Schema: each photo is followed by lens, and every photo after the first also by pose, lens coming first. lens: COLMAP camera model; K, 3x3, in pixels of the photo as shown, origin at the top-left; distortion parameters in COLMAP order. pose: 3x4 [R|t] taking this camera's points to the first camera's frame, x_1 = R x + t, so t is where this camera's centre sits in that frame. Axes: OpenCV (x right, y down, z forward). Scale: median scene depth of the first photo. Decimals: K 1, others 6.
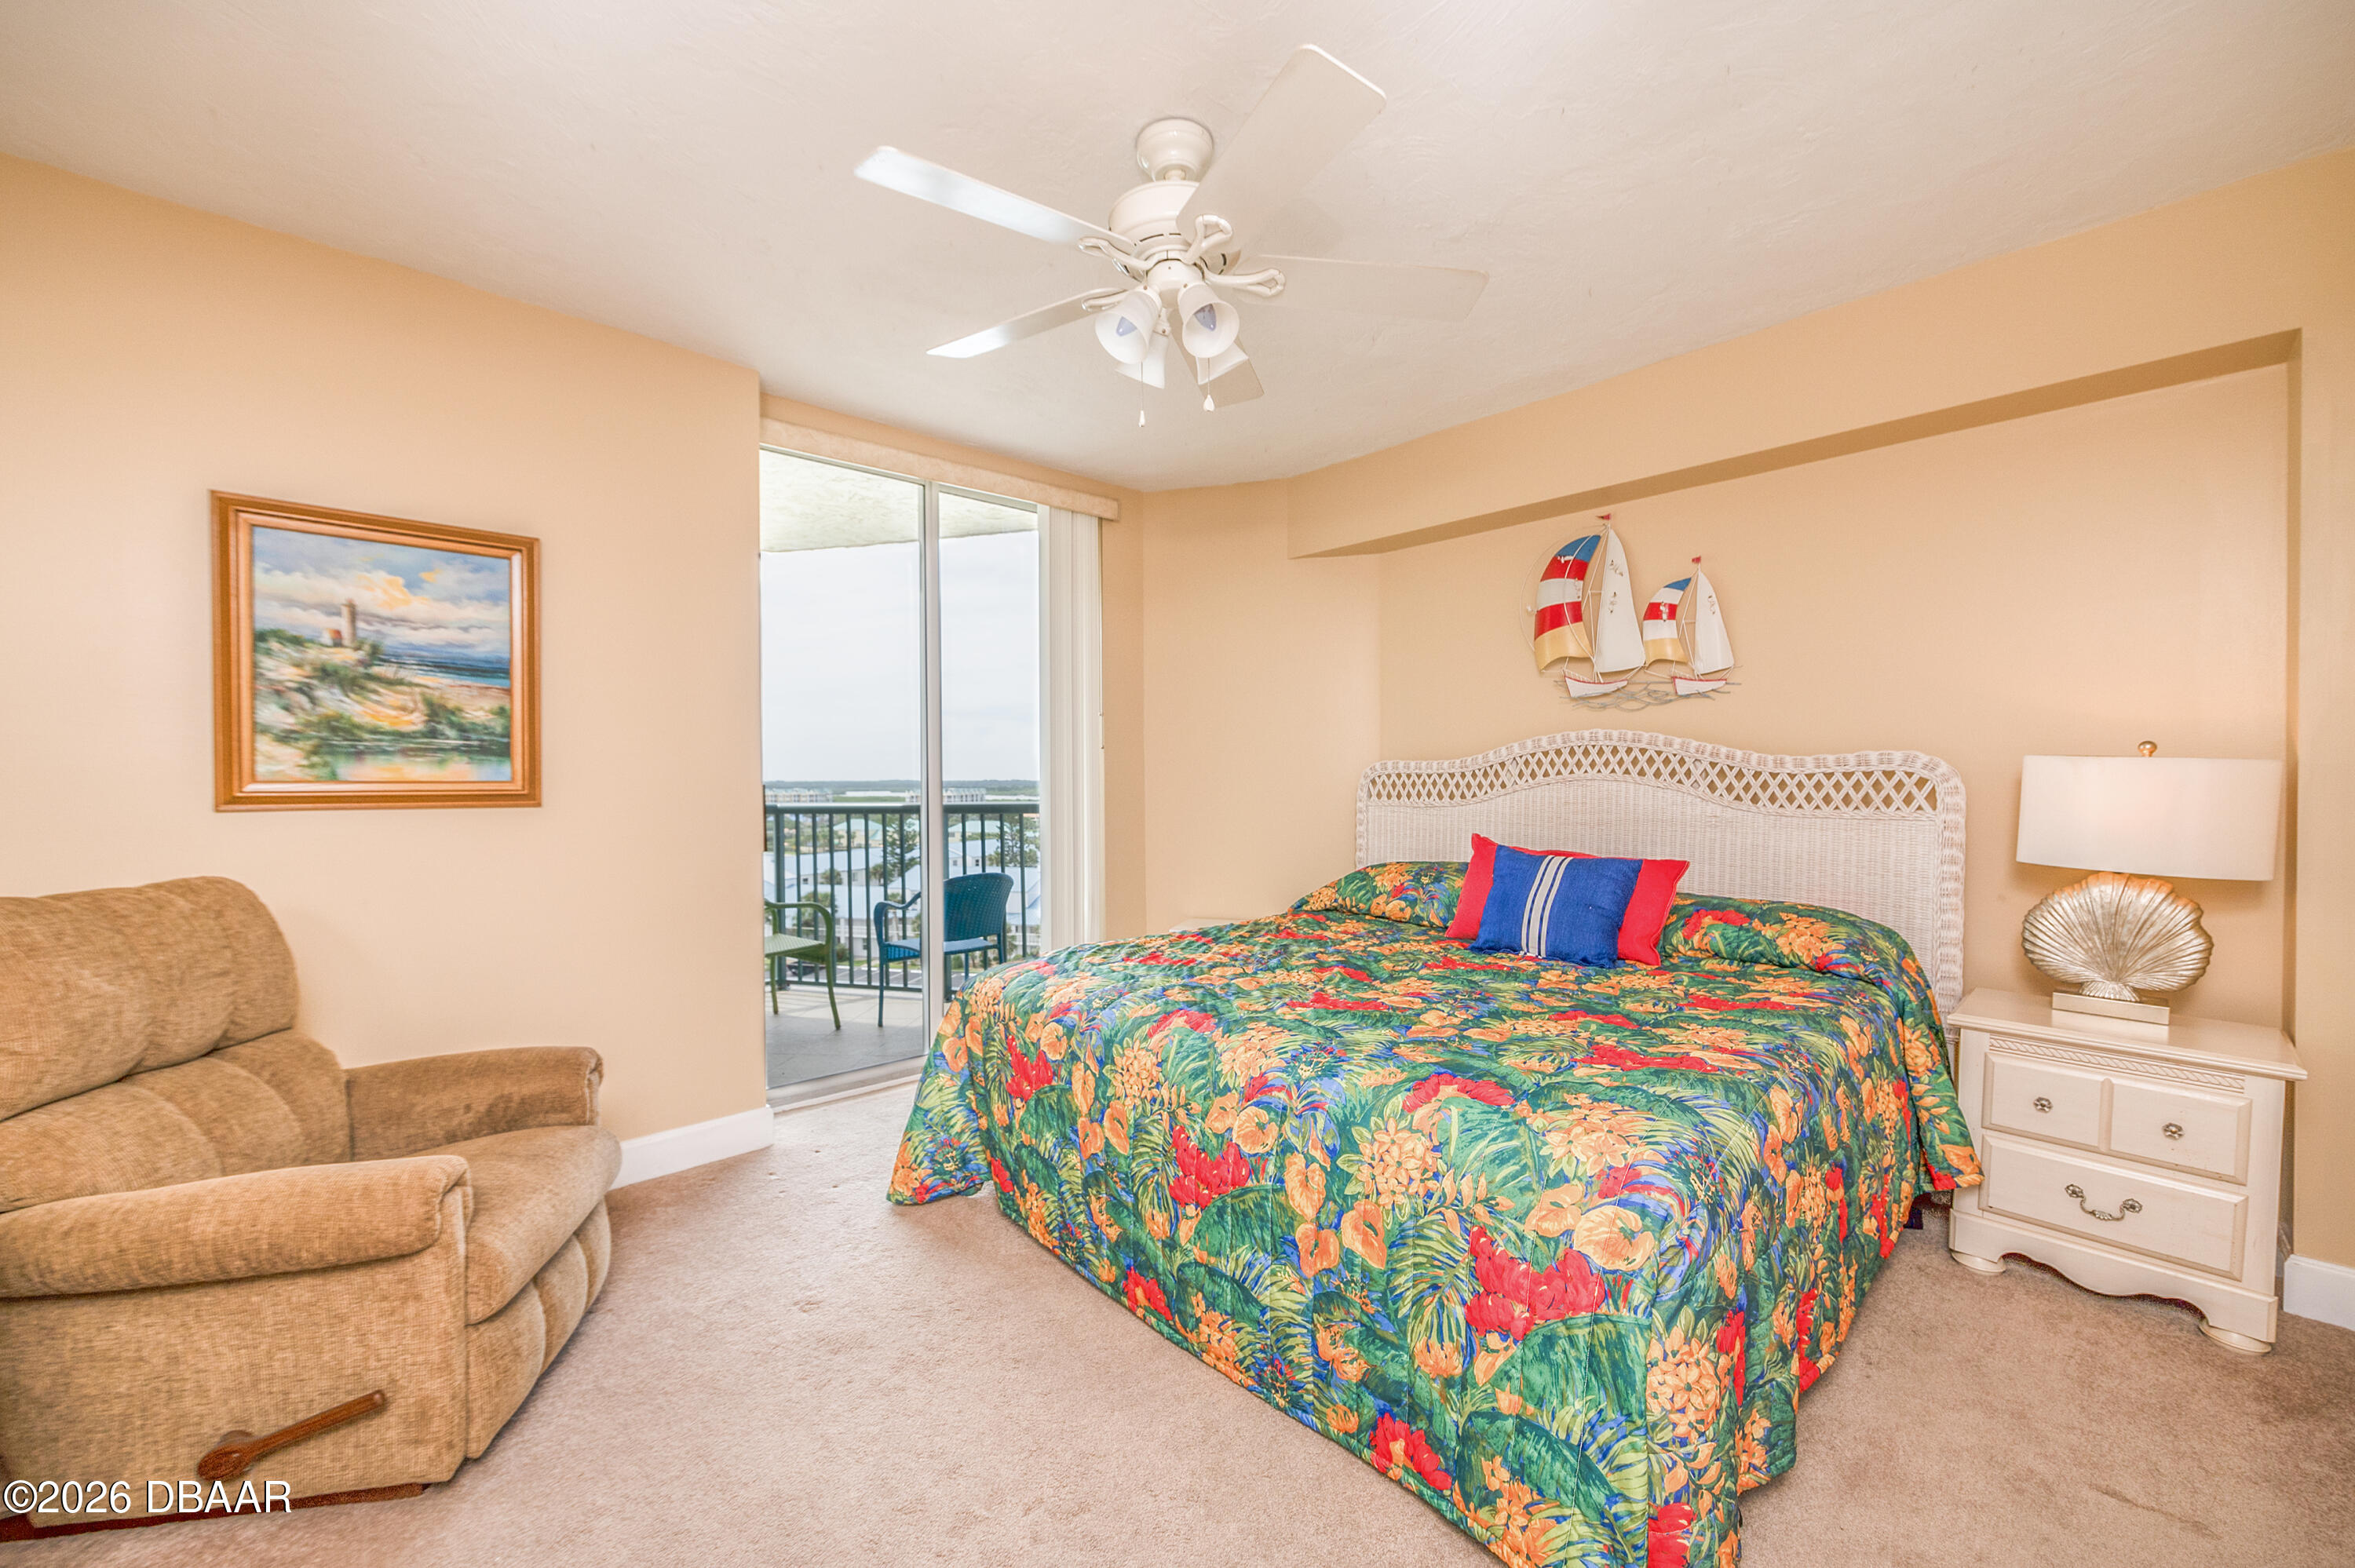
lens RADIAL K [[899.7, 0, 1177.5], [0, 899.7, 784.0], [0, 0, 1]] dist [-0.000592, -0.000045]
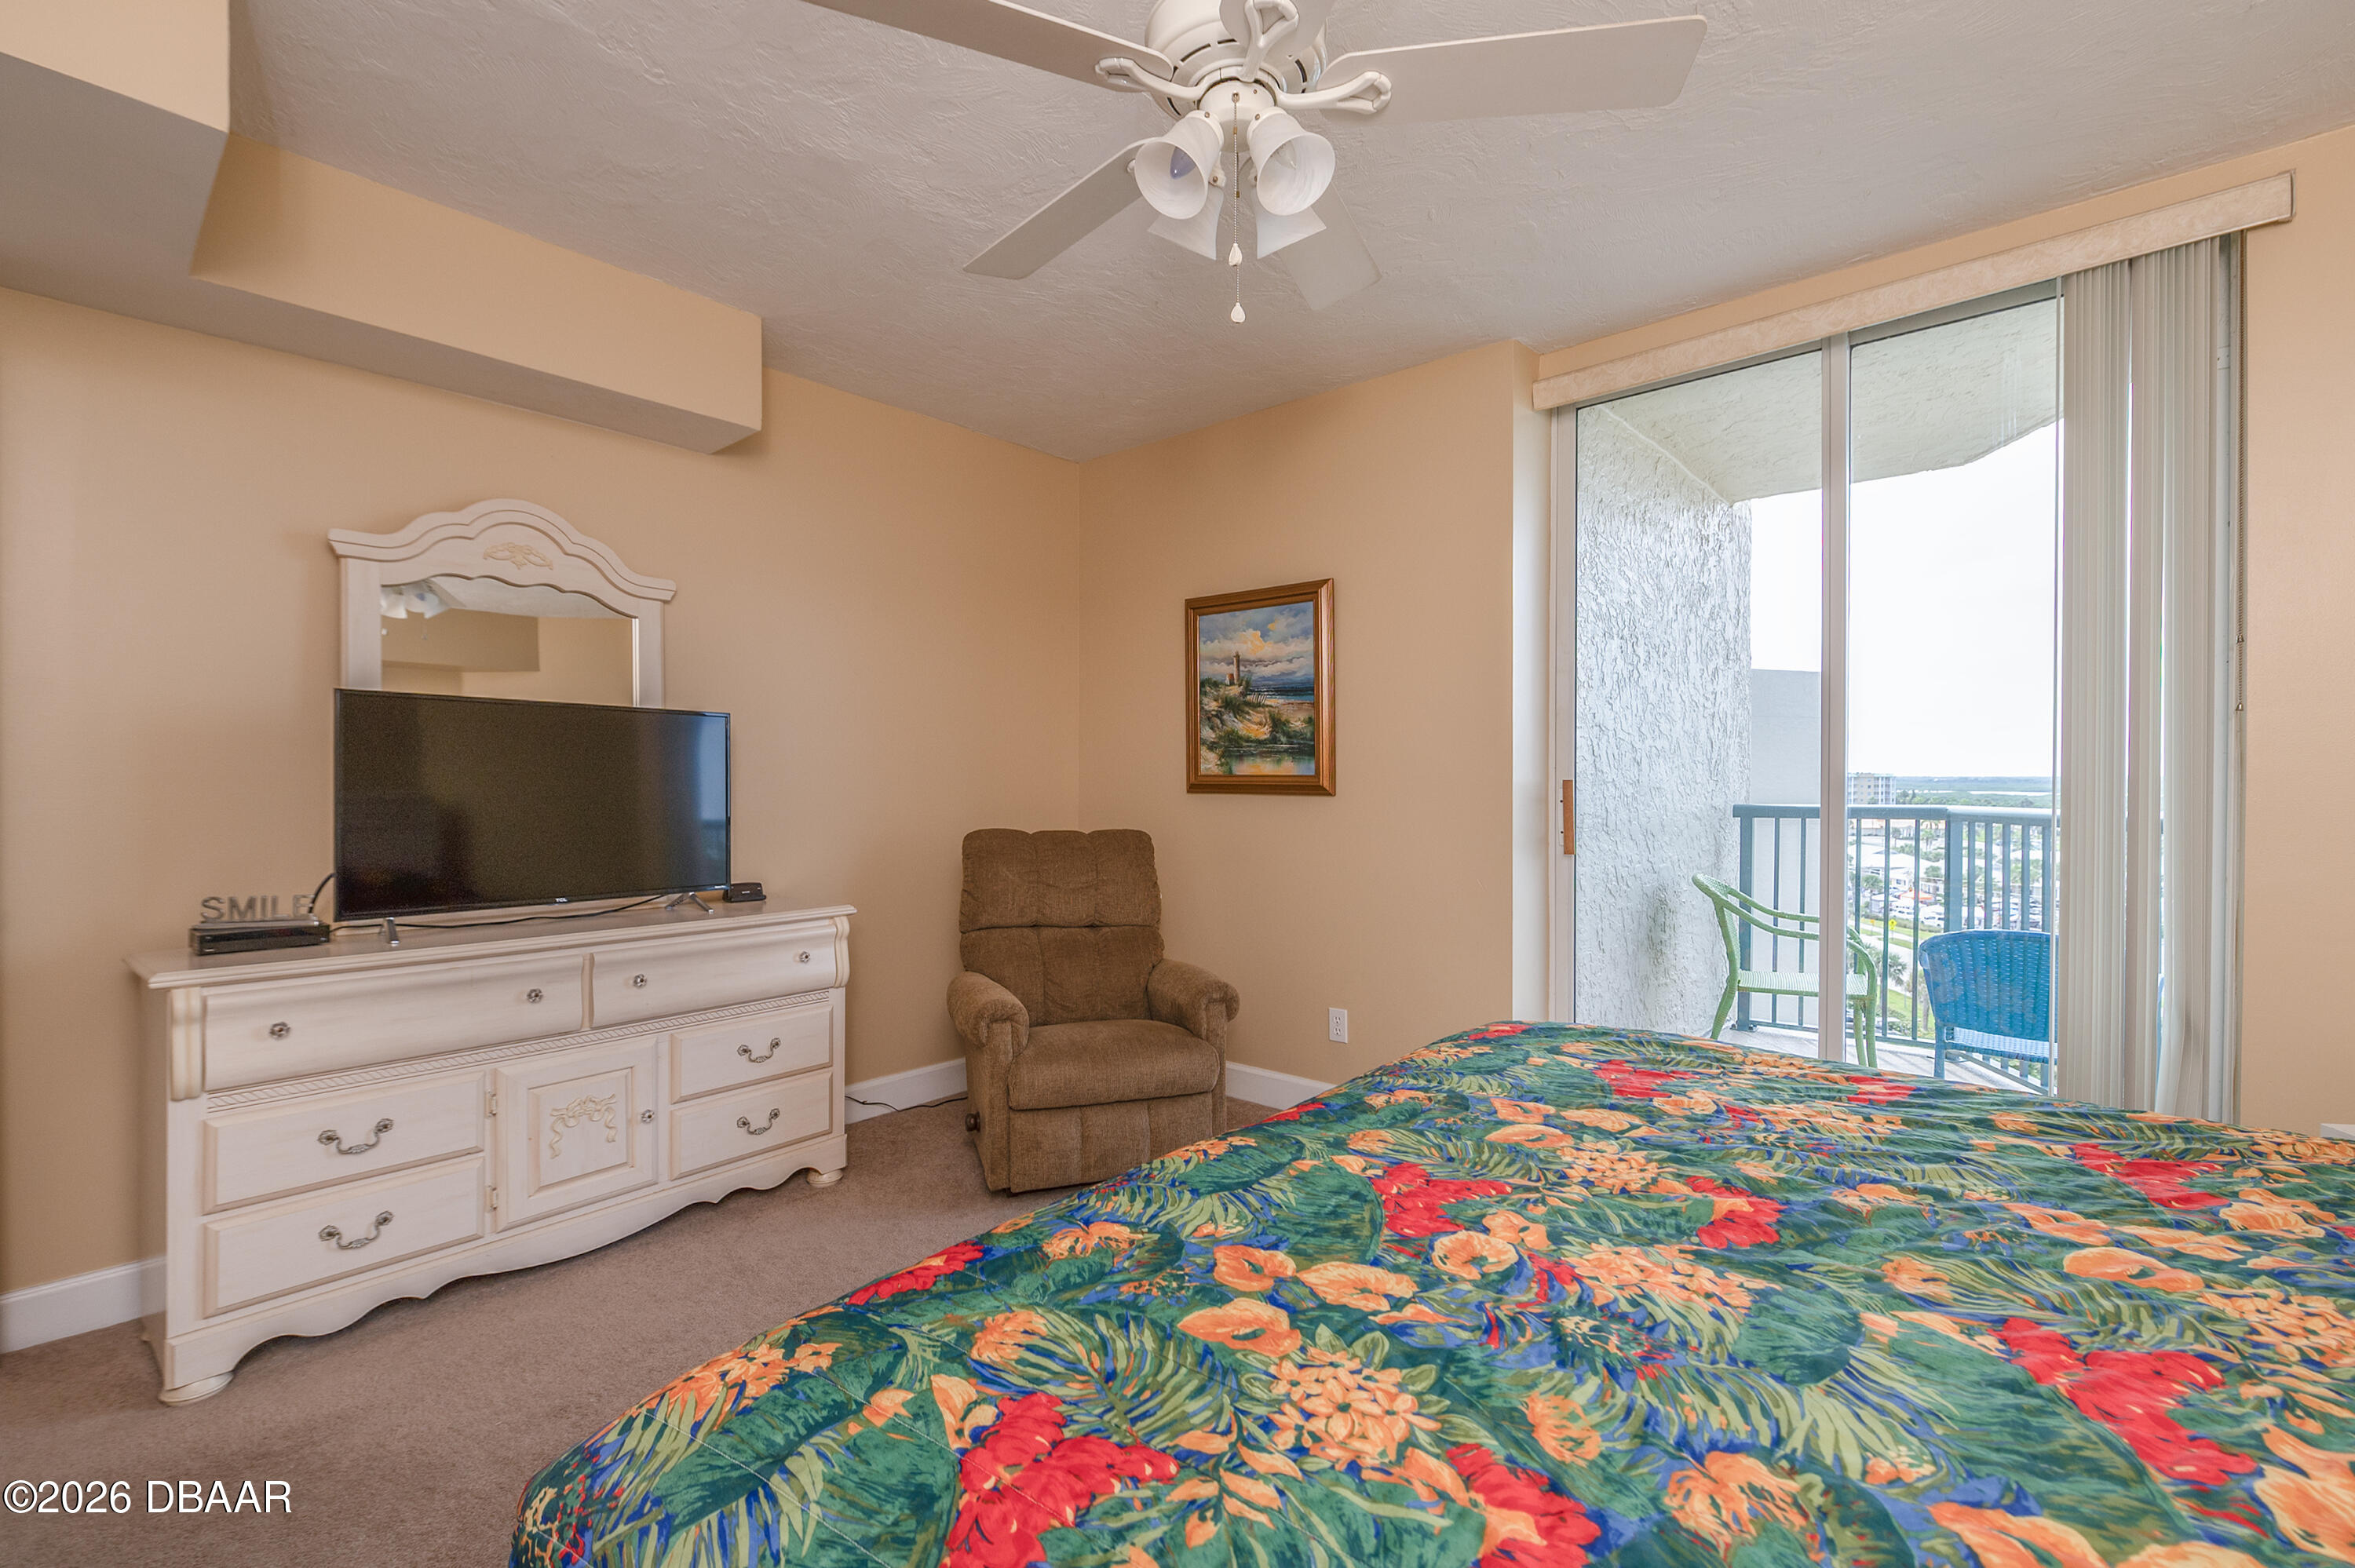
lens RADIAL K [[971.4, 0, 1177.7], [0, 971.4, 769.4], [0, 0, 1]] dist [-0.000120, -0.000136]
pose [[0.127504, -0.003549, -0.991832, 0.656988], [-0.008168, 0.999956, -0.004628, -0.003974], [0.991804, 0.008691, 0.127469, 0.705422]]
